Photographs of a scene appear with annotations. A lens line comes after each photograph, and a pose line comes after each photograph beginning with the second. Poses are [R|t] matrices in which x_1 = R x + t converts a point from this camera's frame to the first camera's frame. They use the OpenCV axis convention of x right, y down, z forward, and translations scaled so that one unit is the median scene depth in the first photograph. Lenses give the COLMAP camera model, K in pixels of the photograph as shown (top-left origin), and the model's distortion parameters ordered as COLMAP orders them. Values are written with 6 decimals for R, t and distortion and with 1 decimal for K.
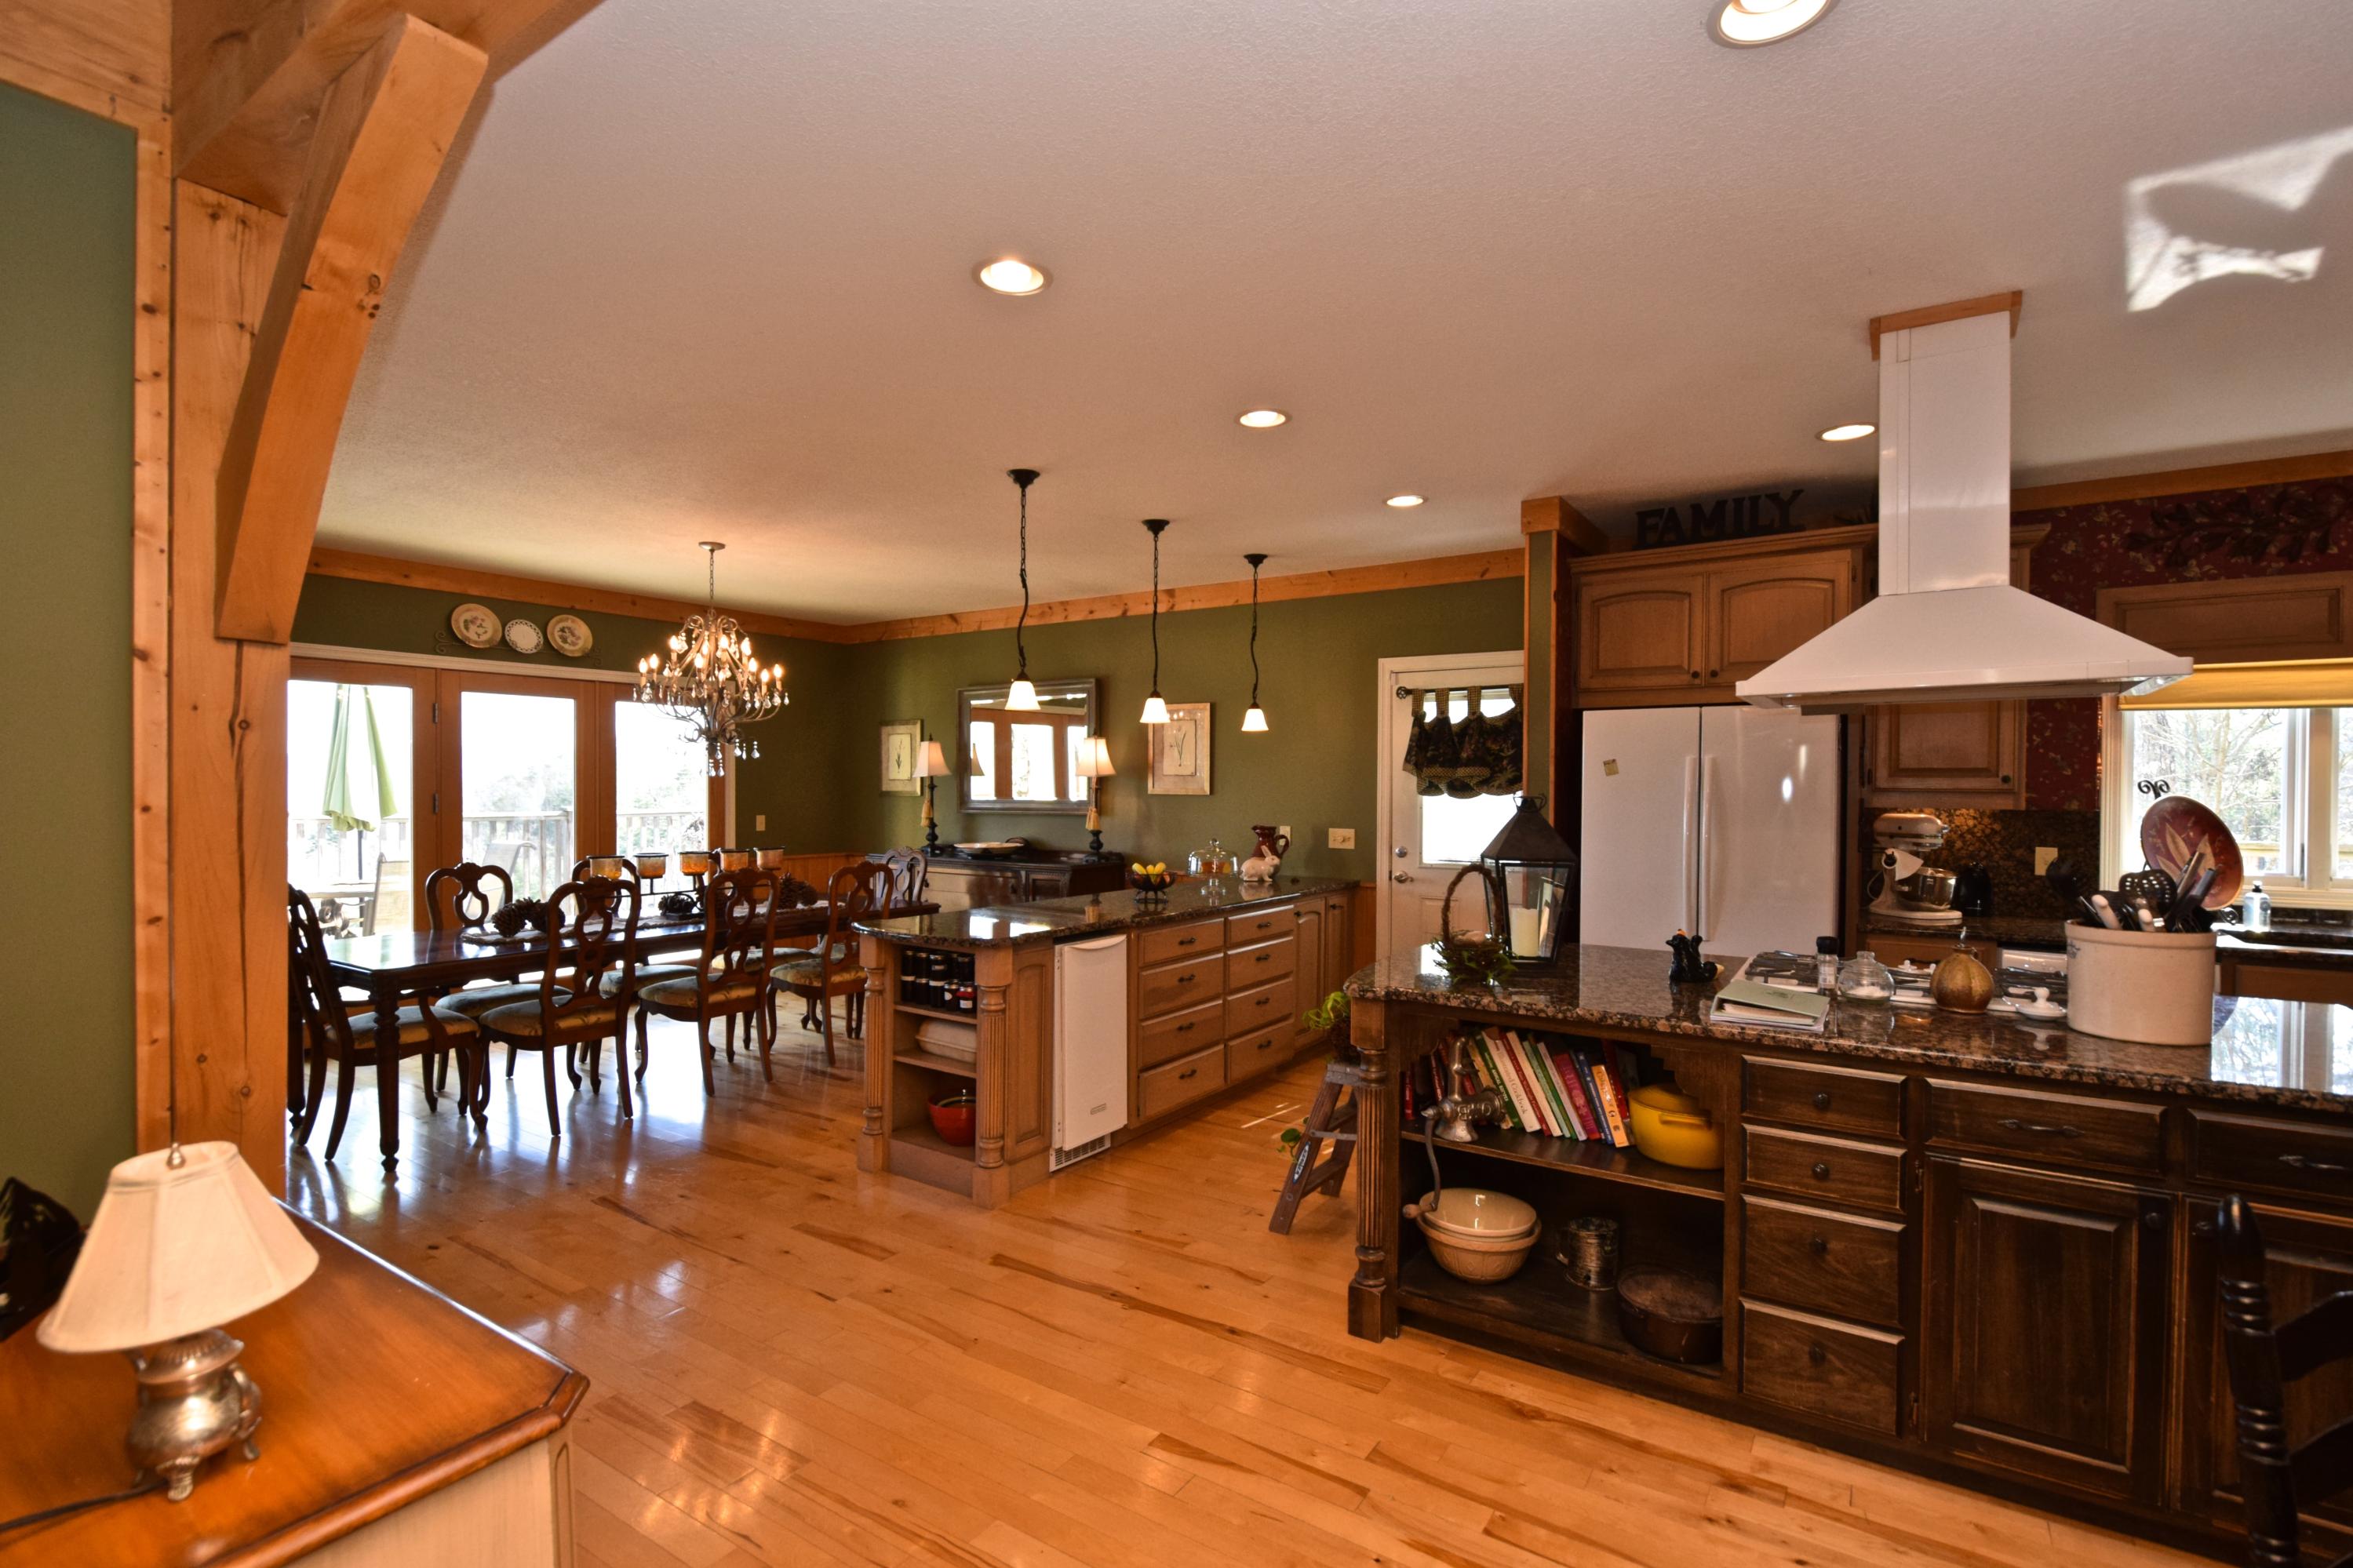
lens RADIAL K [[1018.8, 0, 1141.2], [0, 1018.8, 809.7], [0, 0, 1]] dist [0.005769, -0.003396]
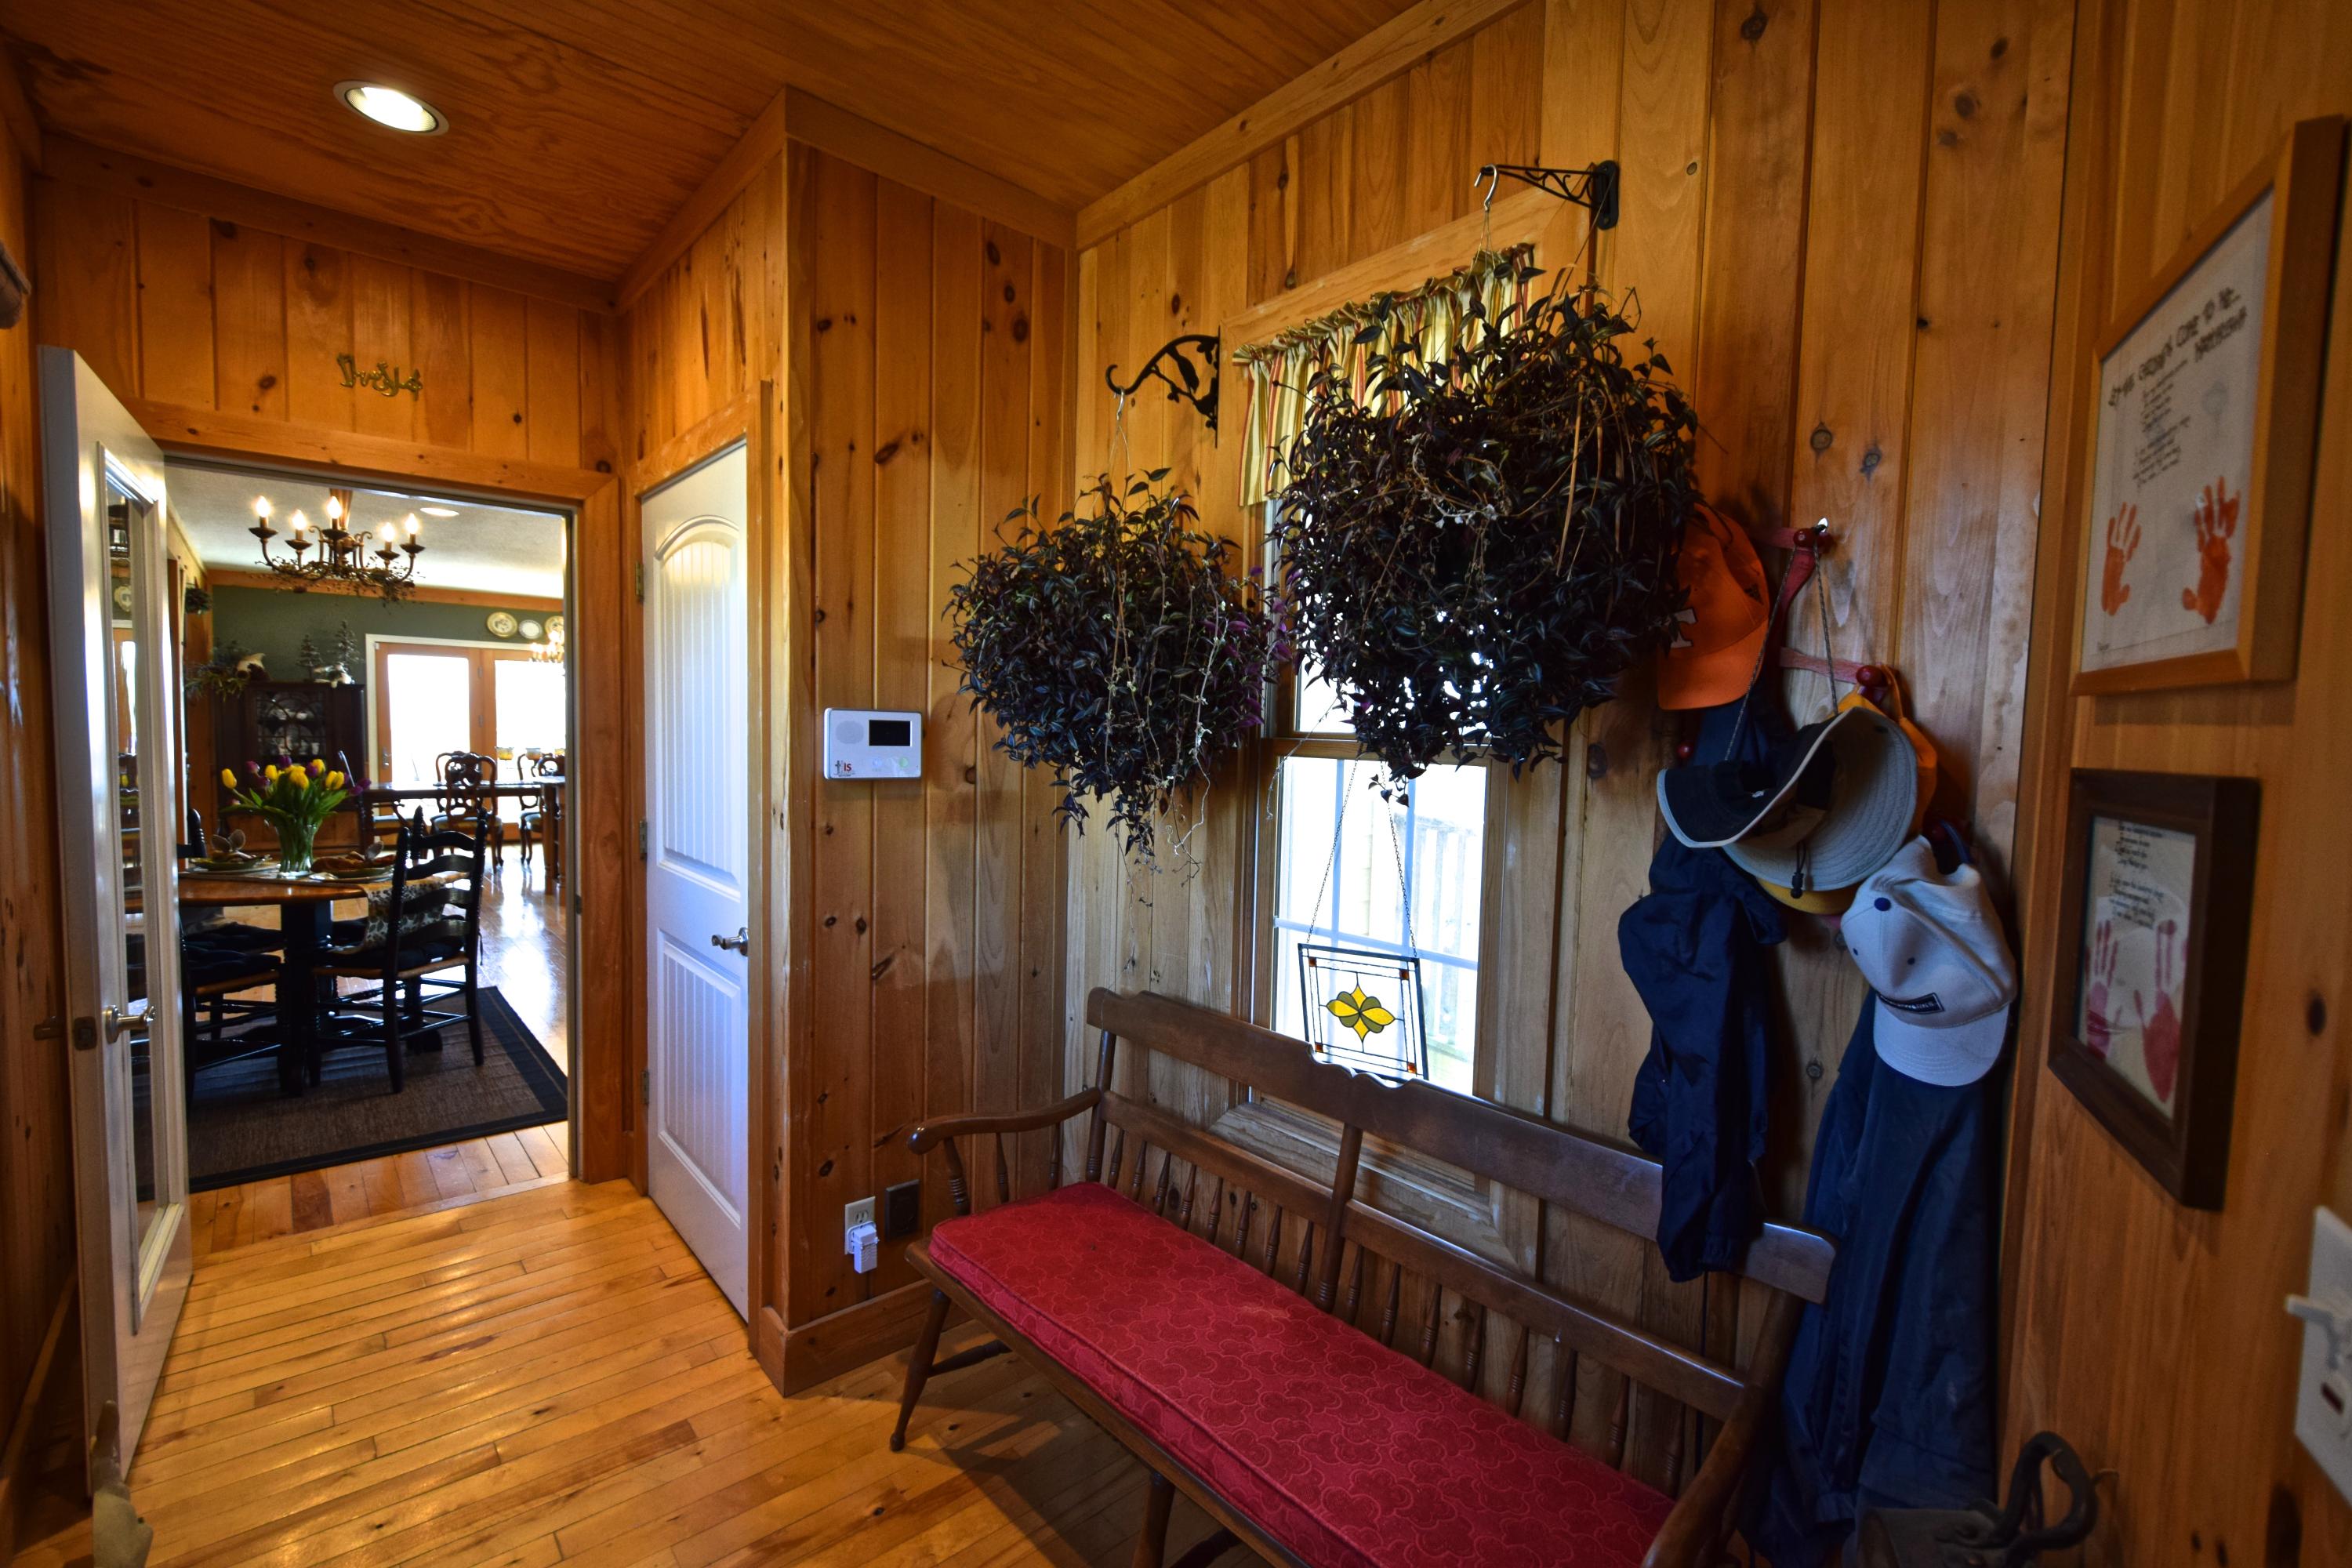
lens RADIAL K [[1018.5, 0, 1181.6], [0, 1018.5, 785.3], [0, 0, 1]] dist [0.005769, -0.003396]
pose [[0.964567, 0.035989, -0.261373, 0.969122], [-0.026677, 0.998880, 0.039091, 0.005470], [0.262487, -0.030733, 0.964446, -0.441475]]
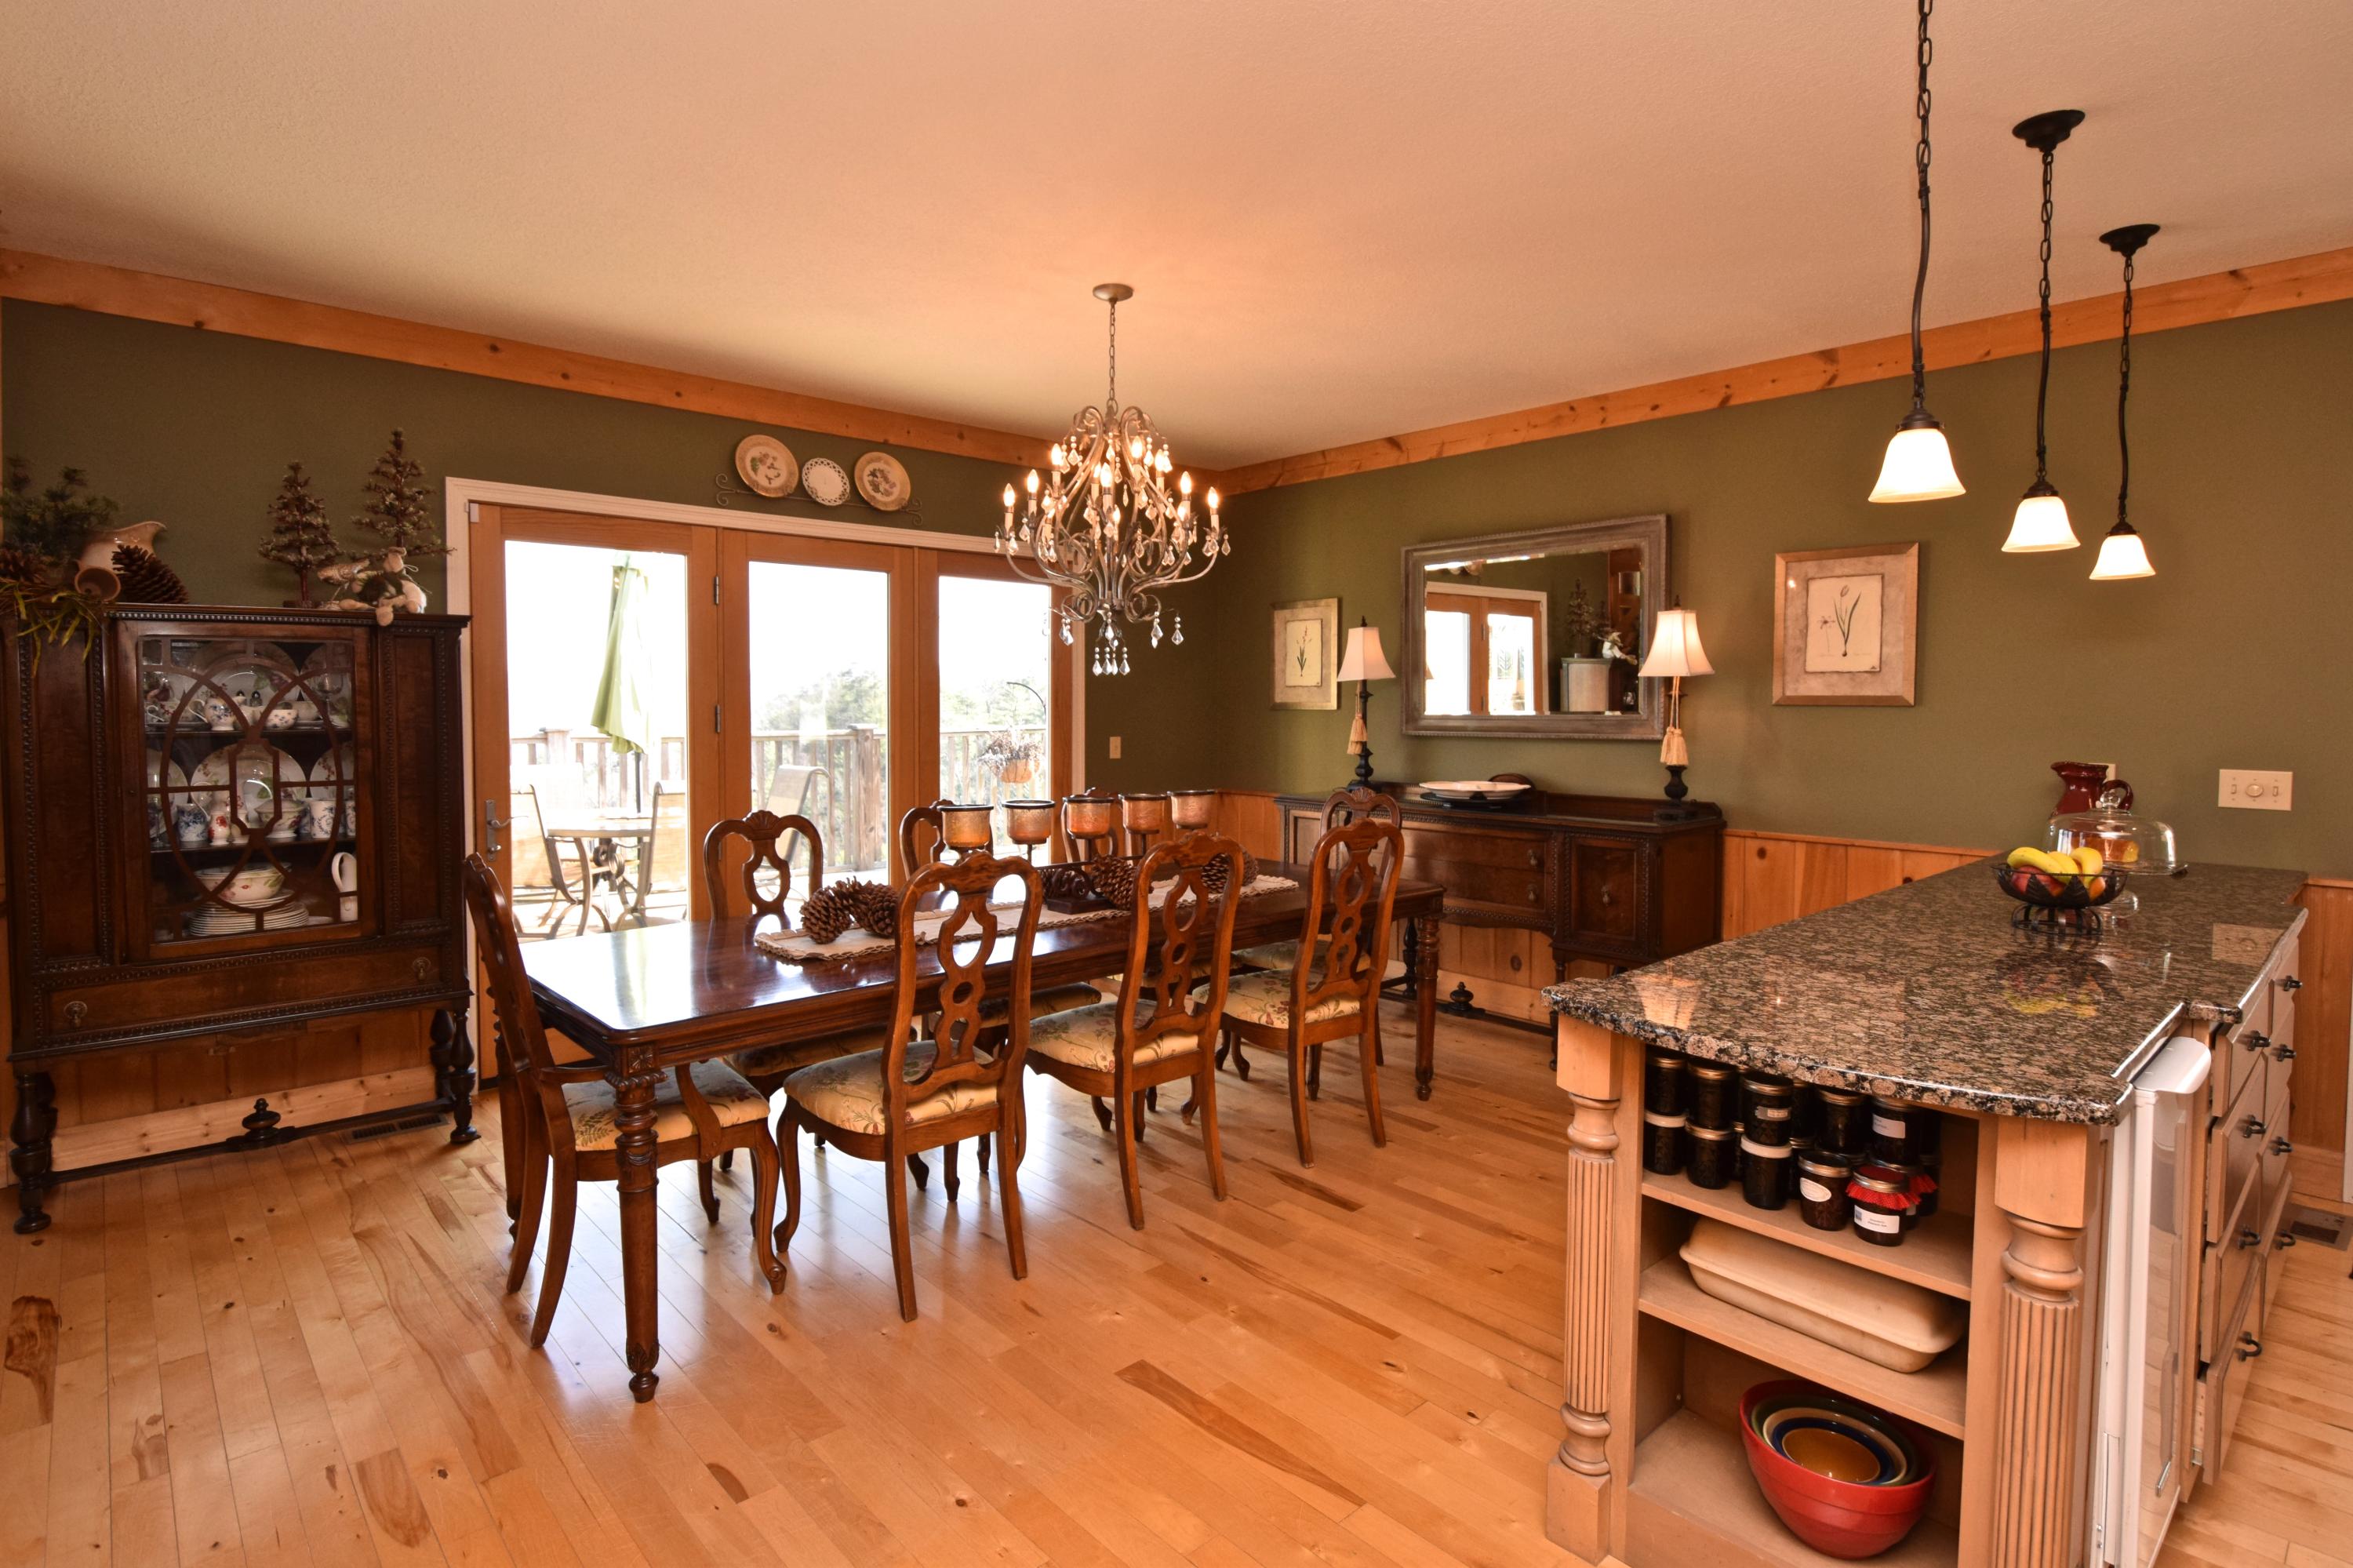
lens RADIAL K [[1141.9, 0, 1132.4], [0, 1141.9, 749.3], [0, 0, 1]] dist [-0.003432, -0.001109]
pose [[0.966762, 0.008459, -0.255537, -0.191148], [-0.004150, 0.999840, 0.017396, 0.000285], [0.255643, -0.015757, 0.966643, 0.280353]]
